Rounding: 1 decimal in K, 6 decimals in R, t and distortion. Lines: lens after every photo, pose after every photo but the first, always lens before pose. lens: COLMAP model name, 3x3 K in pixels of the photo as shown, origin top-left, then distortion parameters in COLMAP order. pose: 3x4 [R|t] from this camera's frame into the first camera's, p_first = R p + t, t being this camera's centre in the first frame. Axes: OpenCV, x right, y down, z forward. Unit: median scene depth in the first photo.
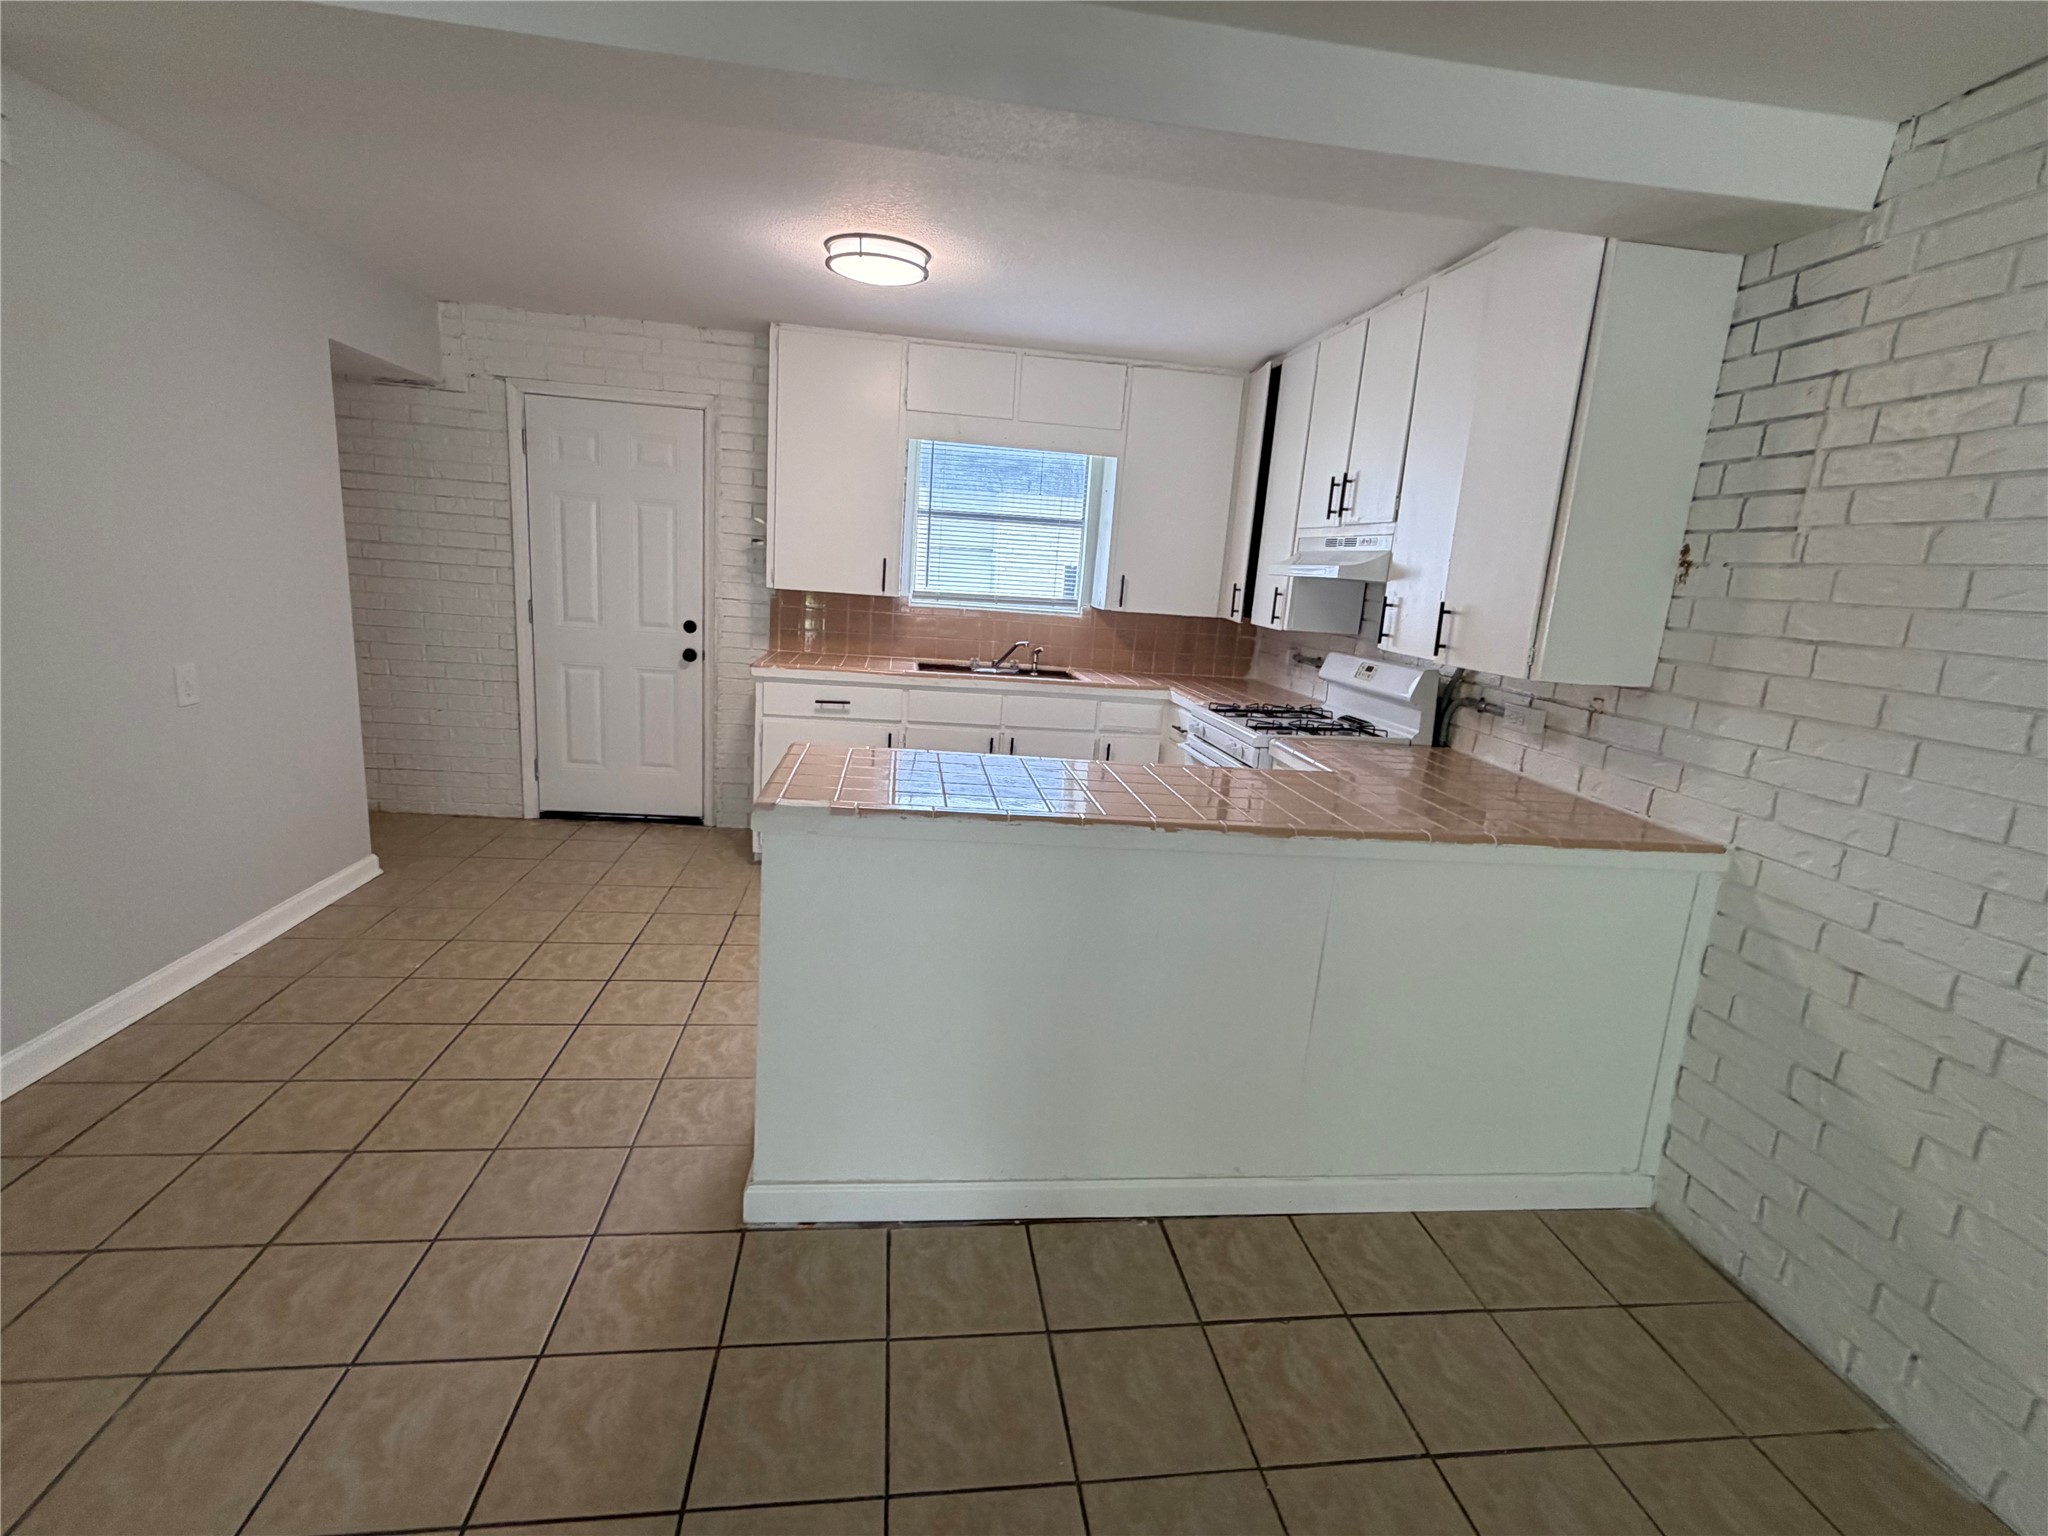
lens RADIAL K [[952.6, 0, 1020.9], [0, 952.6, 774.1], [0, 0, 1]] dist [-0.000792, 0.001652]
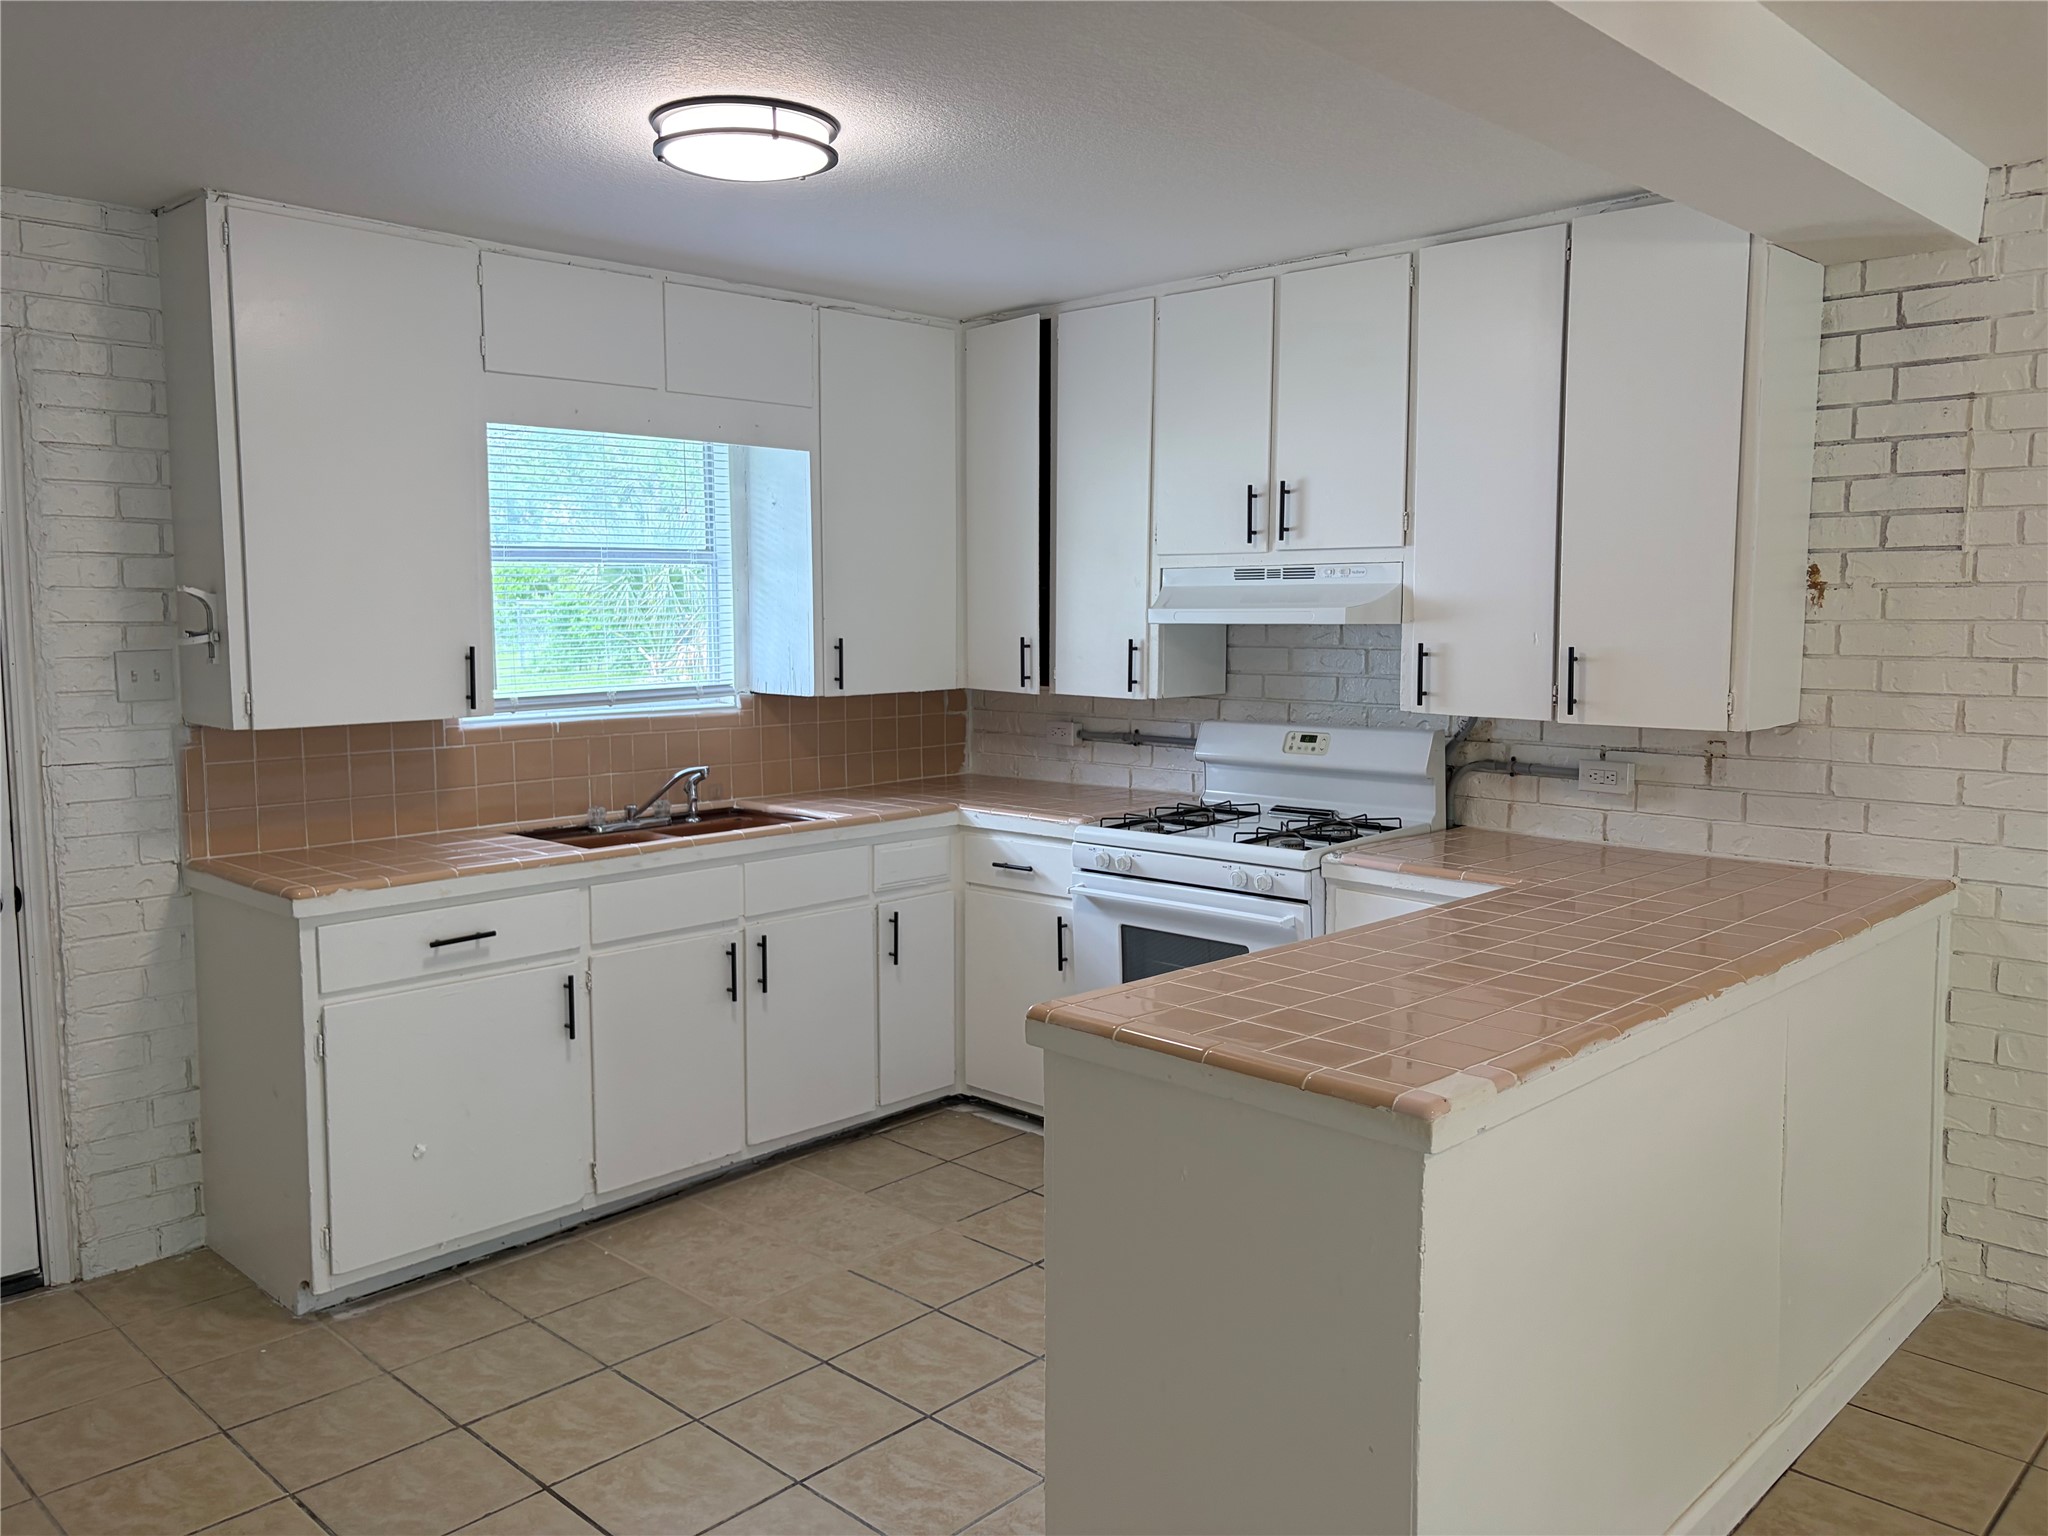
lens RADIAL K [[1568.3, 0, 1018.8], [0, 1568.3, 759.0], [0, 0, 1]] dist [0.051399, -0.058830]
pose [[0.776824, -0.136545, 0.614736, -0.632796], [0.192311, 0.981013, -0.025116, -0.123626], [-0.599635, 0.137731, 0.788333, 0.212620]]
